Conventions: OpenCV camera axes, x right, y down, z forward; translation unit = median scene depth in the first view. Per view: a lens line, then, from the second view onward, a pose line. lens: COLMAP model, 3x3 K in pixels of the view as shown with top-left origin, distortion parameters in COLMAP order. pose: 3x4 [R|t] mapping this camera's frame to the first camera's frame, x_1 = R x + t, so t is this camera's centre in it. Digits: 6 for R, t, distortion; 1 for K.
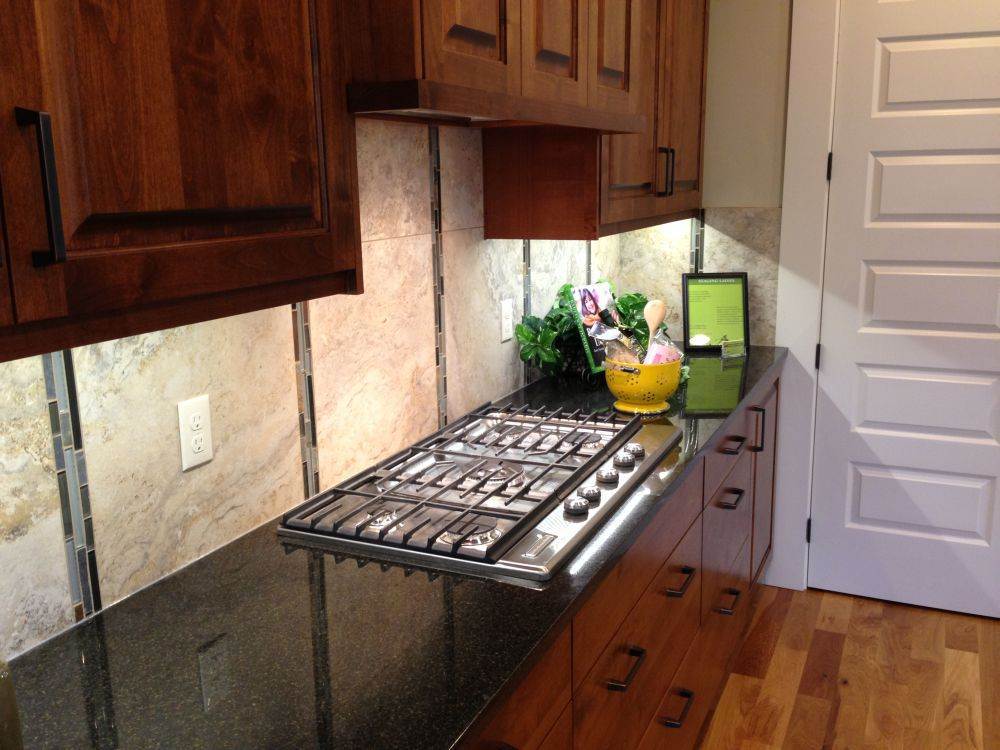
lens RADIAL K [[921.7, 0, 495.7], [0, 921.7, 371.9], [0, 0, 1]] dist [0.099334, -0.139221]
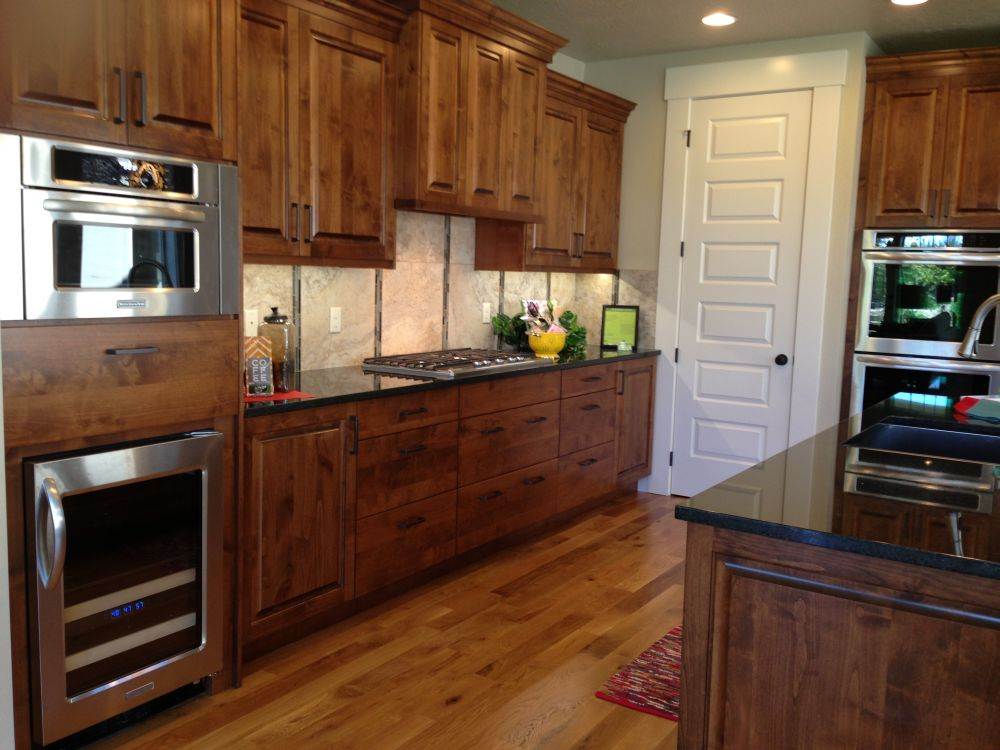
lens RADIAL K [[914.3, 0, 493.7], [0, 914.3, 375.3], [0, 0, 1]] dist [0.105432, -0.166222]
pose [[0.988888, 0.063542, -0.134400, 0.353389], [-0.076153, 0.992946, -0.090875, 0.300241], [0.127678, 0.100100, 0.986751, -1.099190]]
